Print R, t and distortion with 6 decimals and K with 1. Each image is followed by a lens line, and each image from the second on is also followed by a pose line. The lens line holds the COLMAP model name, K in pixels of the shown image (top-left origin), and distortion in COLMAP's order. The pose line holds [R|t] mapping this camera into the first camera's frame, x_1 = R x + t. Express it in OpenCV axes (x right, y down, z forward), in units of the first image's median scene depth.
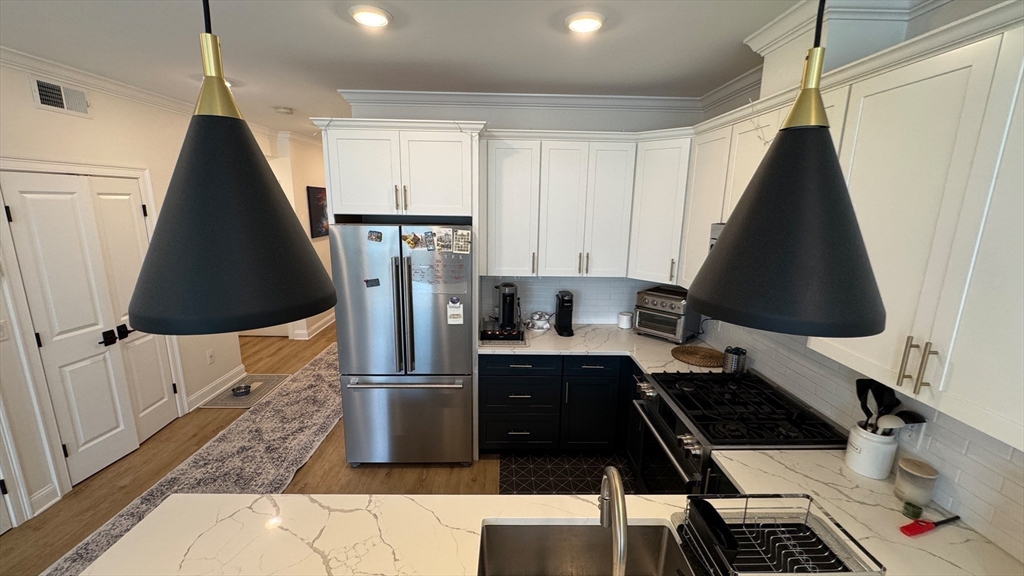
lens RADIAL K [[408.2, 0, 516.6], [0, 408.2, 288.0], [0, 0, 1]] dist [-0.005021, 0.001139]
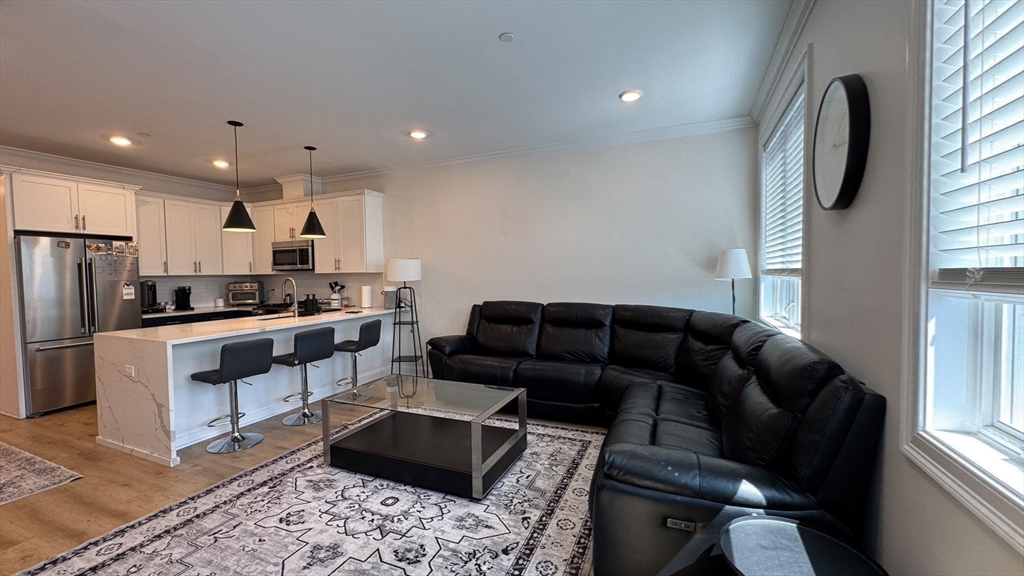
lens RADIAL K [[408.2, 0, 512.6], [0, 408.2, 290.3], [0, 0, 1]] dist [-0.005021, 0.001139]
pose [[0.422558, -0.062292, 0.904193, -1.031132], [0.209221, 0.977394, -0.030441, 0.451814], [-0.881857, 0.202039, 0.426039, -1.154740]]
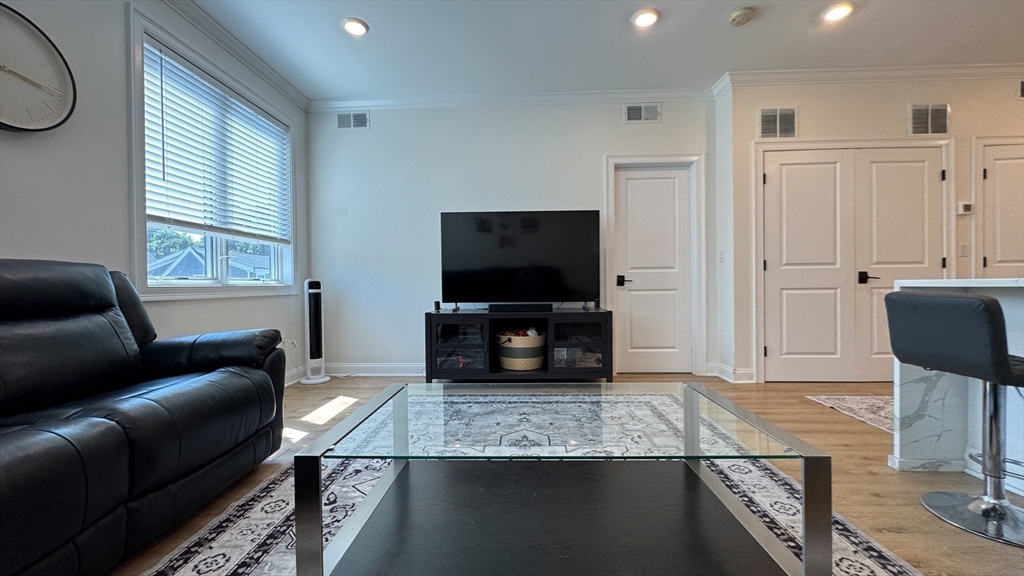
lens RADIAL K [[408.2, 0, 515.6], [0, 408.2, 286.5], [0, 0, 1]] dist [-0.005021, 0.001139]
pose [[-0.058712, -0.010662, -0.998218, 0.306057], [-0.194177, 0.980966, 0.000943, 0.501287], [0.979208, 0.193887, -0.059665, -0.484438]]
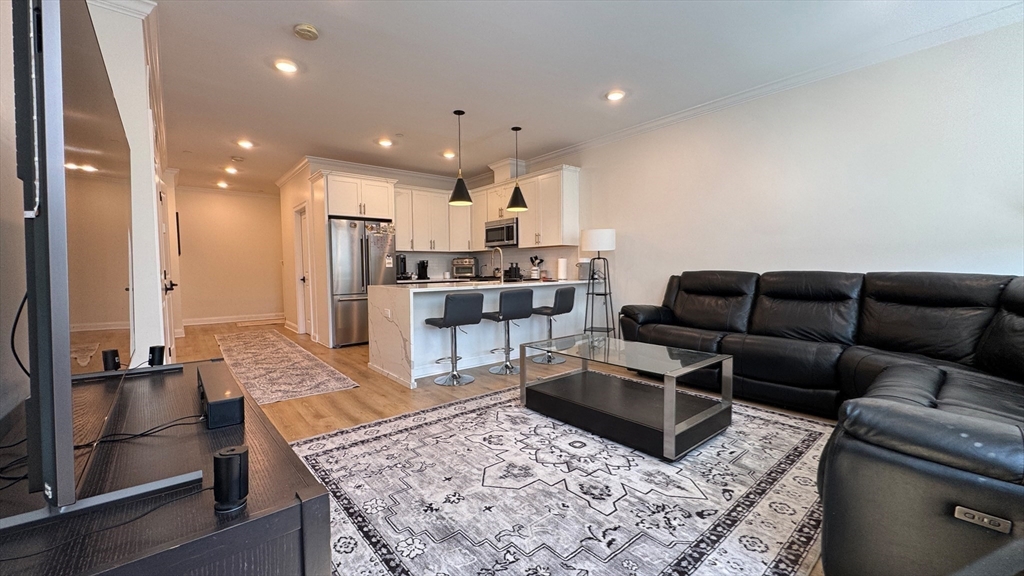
lens RADIAL K [[408.2, 0, 512.8], [0, 408.2, 290.5], [0, 0, 1]] dist [-0.005021, 0.001139]
pose [[0.786373, -0.060432, 0.614789, -1.017978], [0.153249, 0.983178, -0.099376, 0.550986], [-0.598441, 0.172362, 0.782406, -1.128304]]
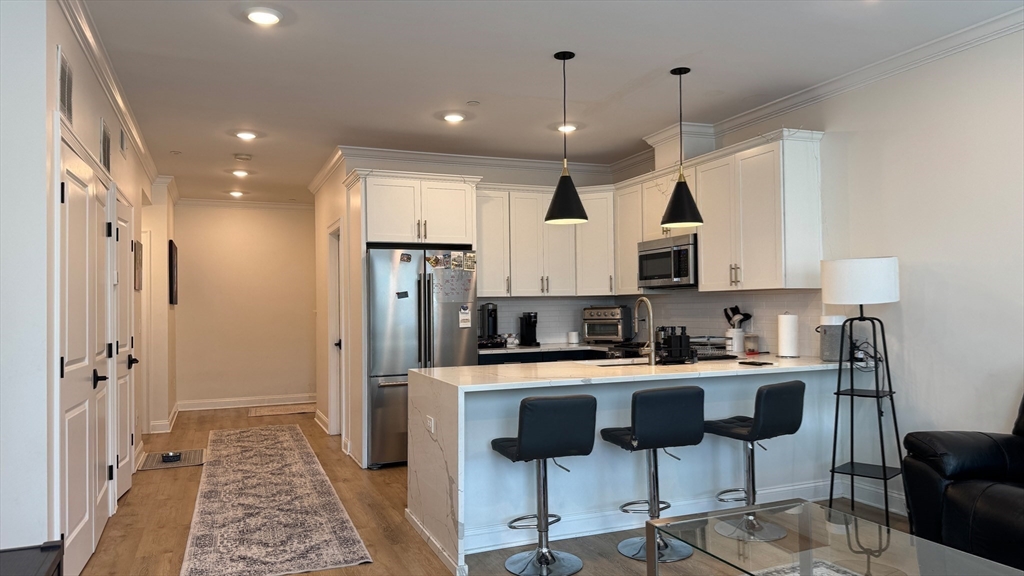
lens RADIAL K [[711.2, 0, 518.0], [0, 711.2, 290.7], [0, 0, 1]] dist [0.073530, -0.029623]
pose [[0.932740, -0.024192, 0.359736, -0.811909], [0.106048, 0.972019, -0.209600, 0.471927], [-0.344600, 0.233651, 0.909207, -1.113355]]
